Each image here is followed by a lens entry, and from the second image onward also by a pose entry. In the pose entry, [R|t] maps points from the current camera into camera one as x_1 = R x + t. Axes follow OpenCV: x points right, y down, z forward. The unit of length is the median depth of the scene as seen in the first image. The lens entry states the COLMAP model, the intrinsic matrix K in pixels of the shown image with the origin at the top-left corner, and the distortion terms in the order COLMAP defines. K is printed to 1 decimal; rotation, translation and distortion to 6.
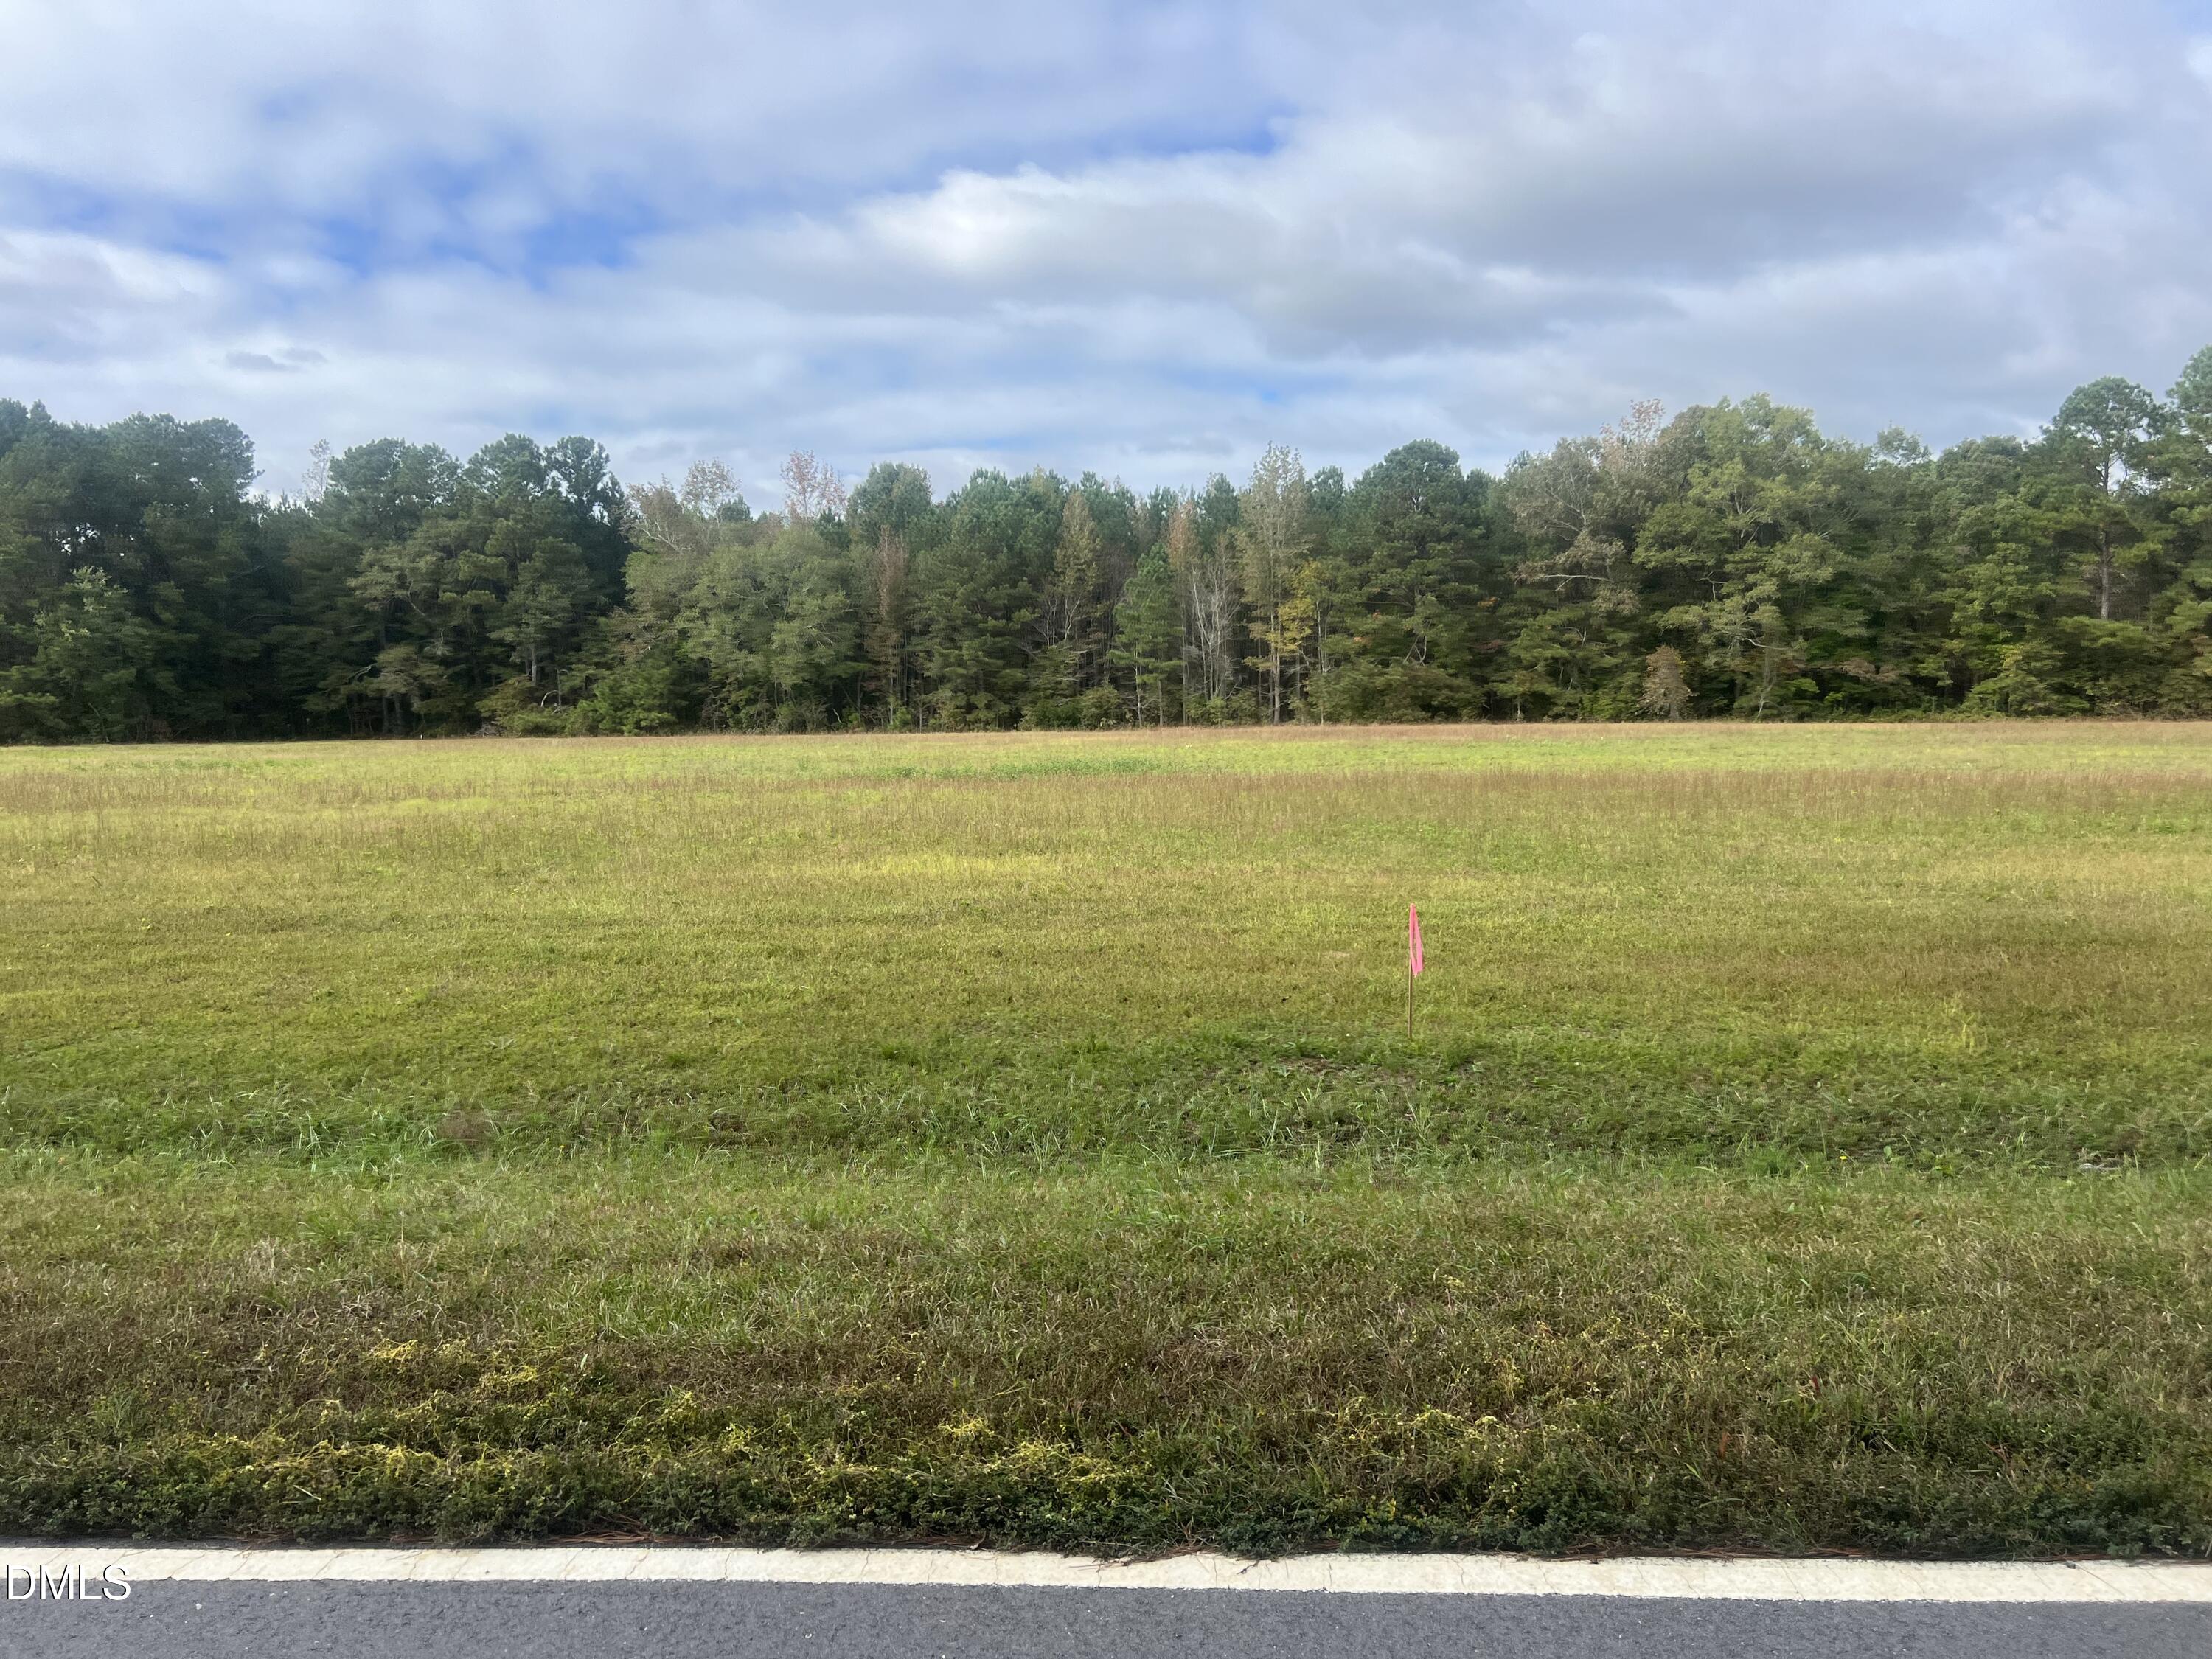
lens RADIAL K [[1746.7, 0, 1121.5], [0, 1746.7, 843.8], [0, 0, 1]] dist [0.071654, -0.096711]
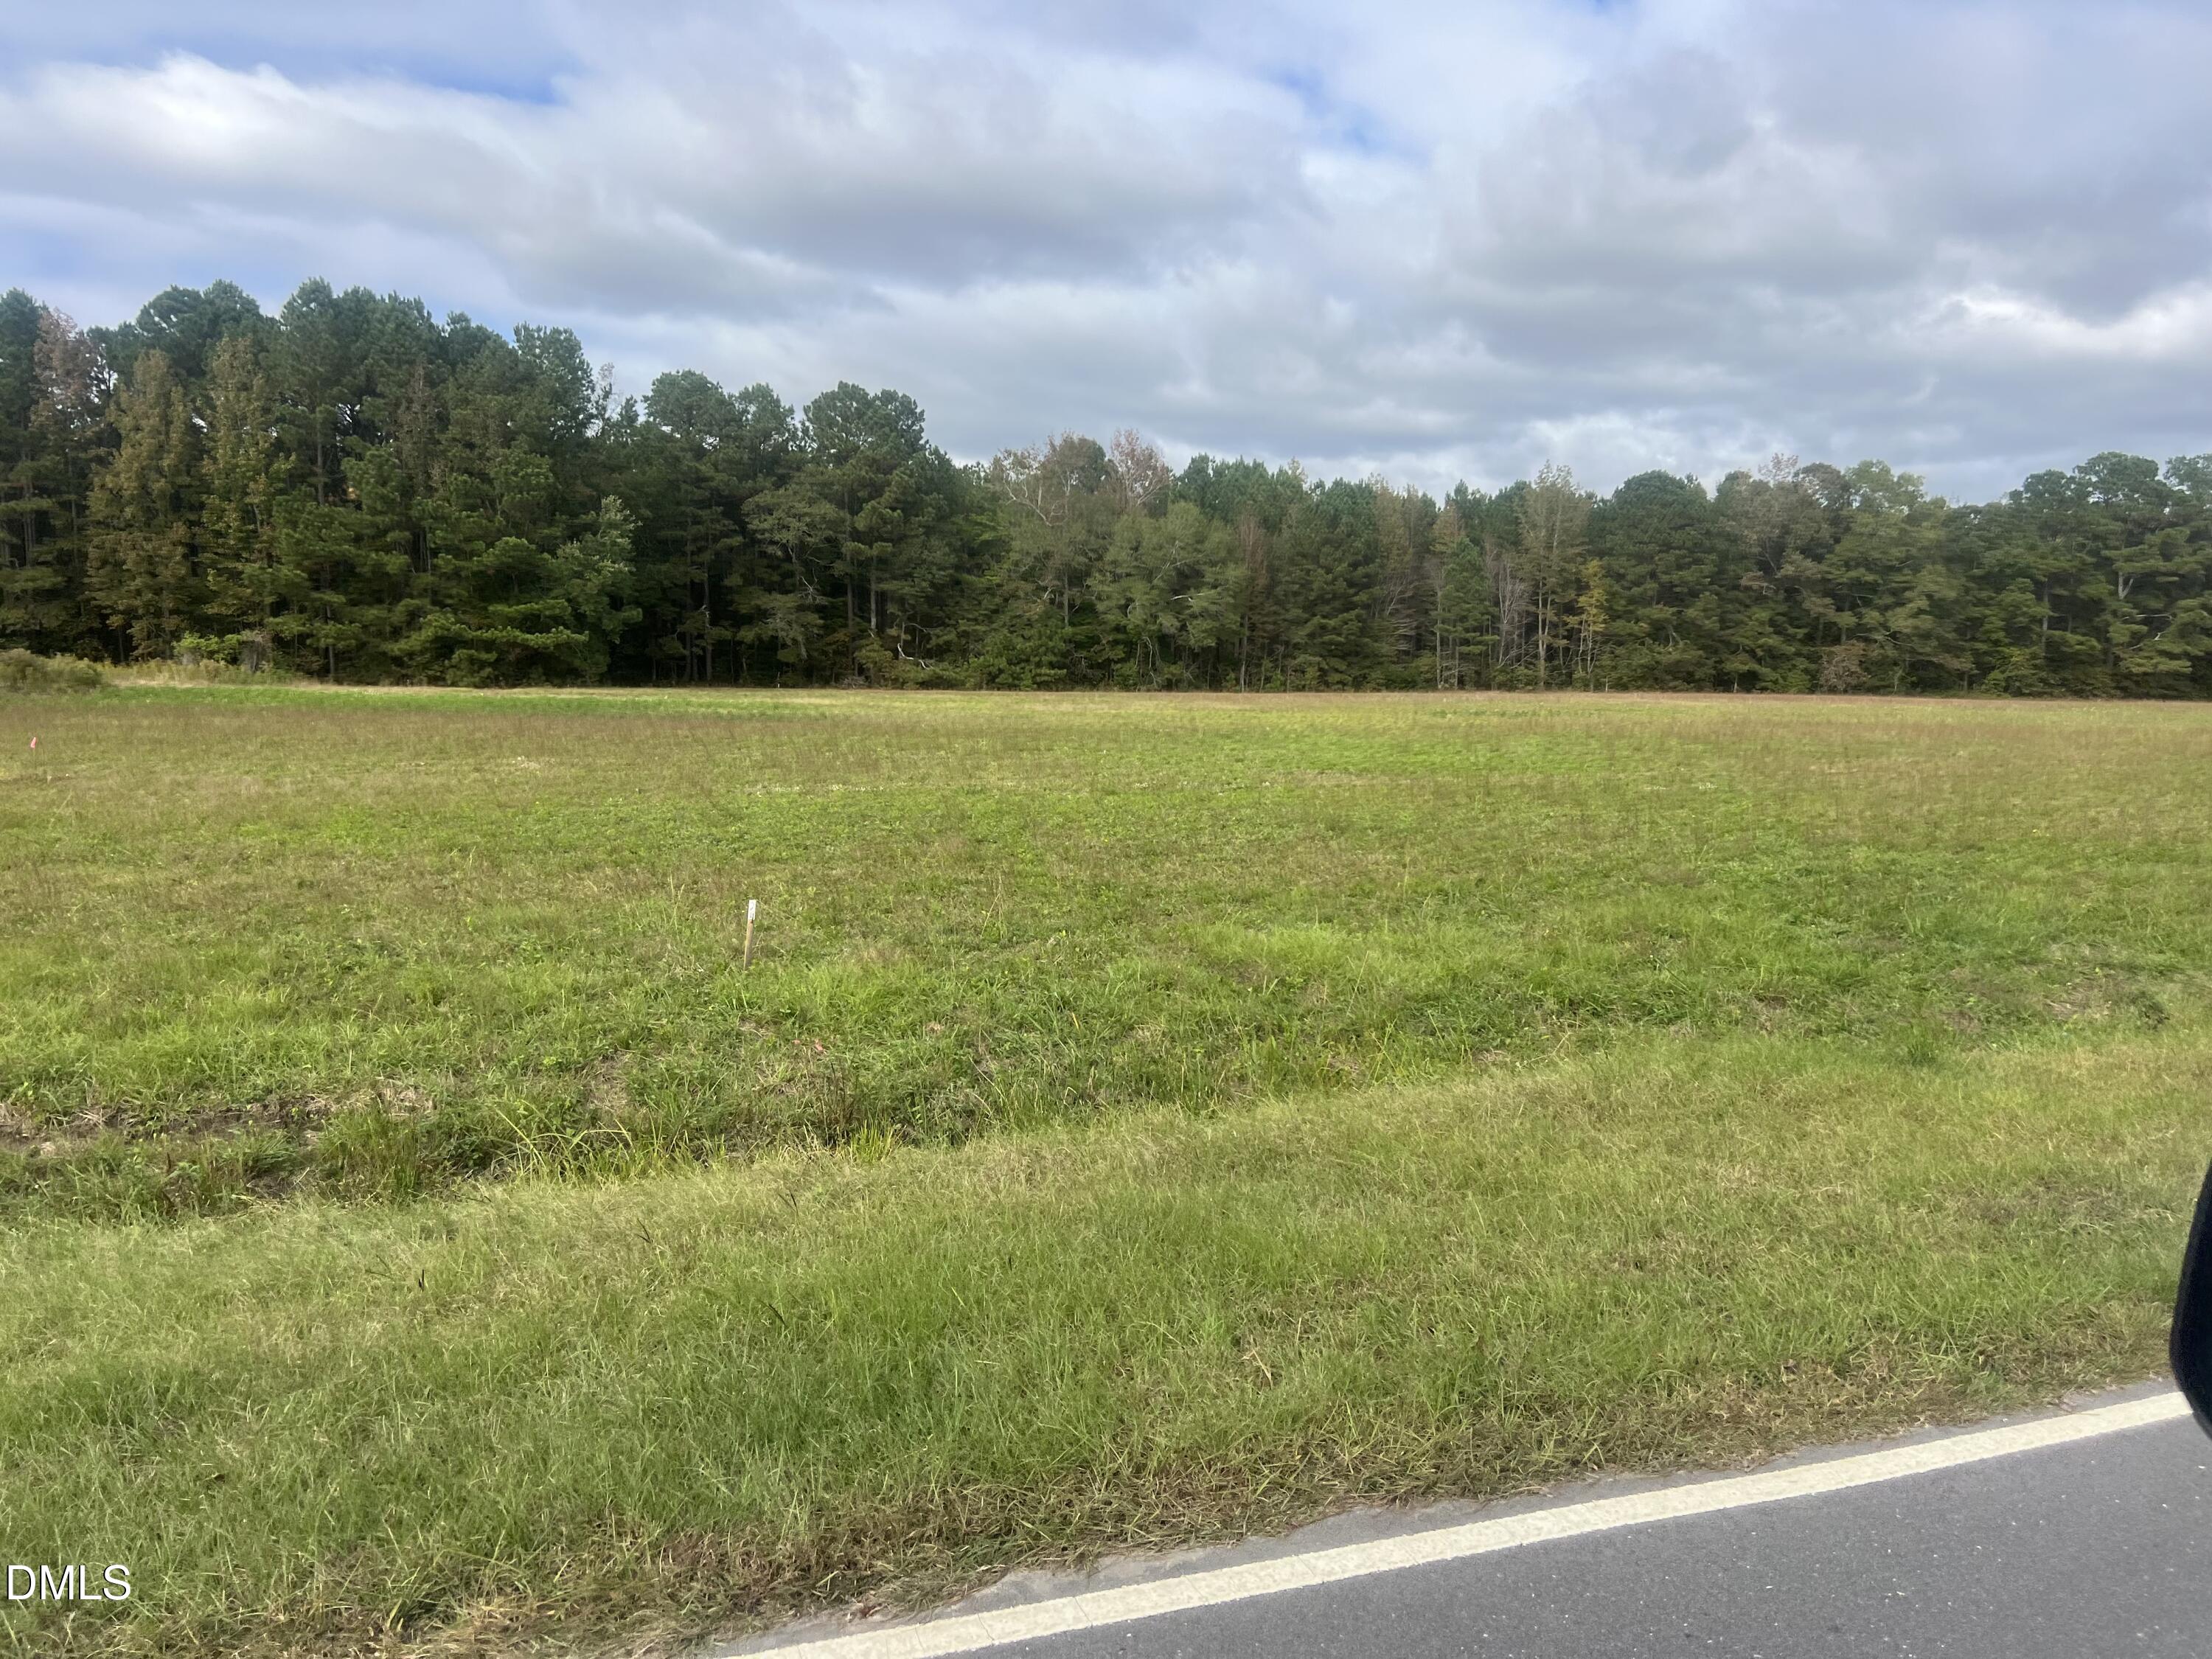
lens RADIAL K [[1589.1, 0, 1070.9], [0, 1589.1, 846.4], [0, 0, 1]] dist [0.046264, -0.045954]
pose [[0.887353, -0.026768, 0.460313, -0.774329], [0.006482, 0.998939, 0.045594, -0.012471], [-0.461045, -0.037474, 0.886585, 0.159009]]
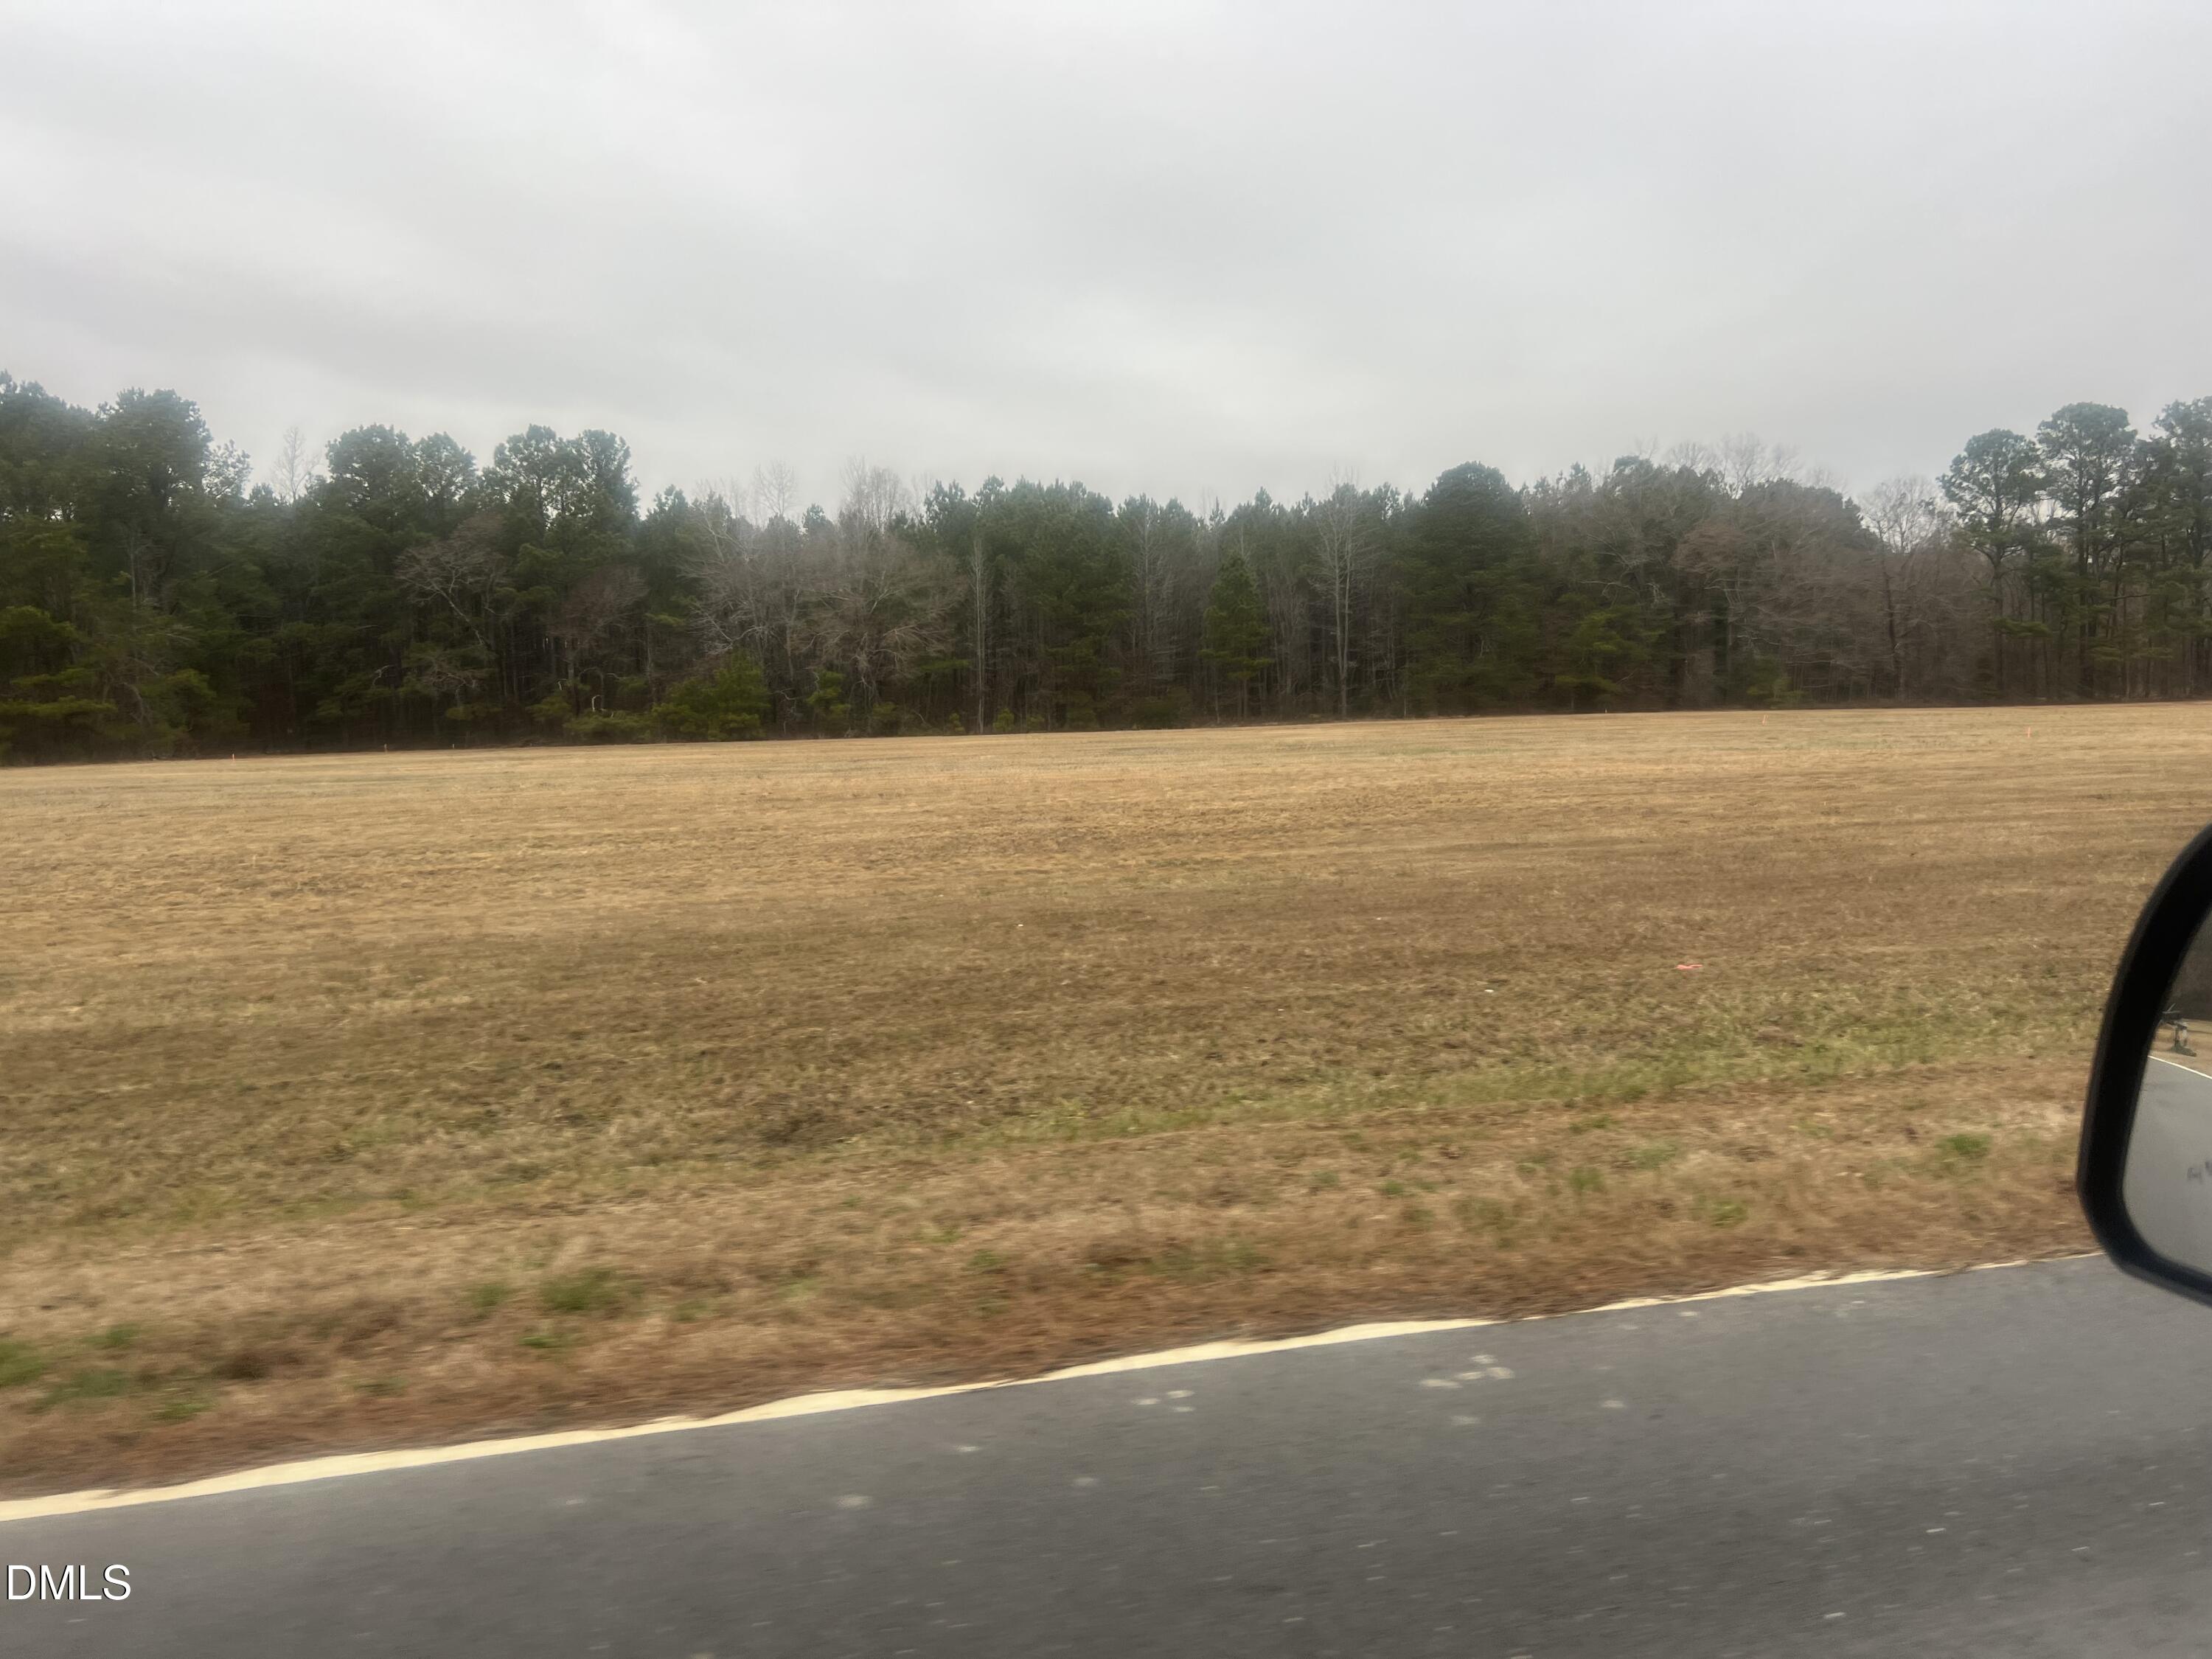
lens RADIAL K [[1589.1, 0, 1096.6], [0, 1589.1, 860.4], [0, 0, 1]] dist [0.046264, -0.045954]
pose [[0.953007, -0.042411, 0.299964, -0.386494], [0.035911, 0.998986, 0.027151, -0.011318], [-0.300811, -0.015103, 0.953564, 0.098426]]
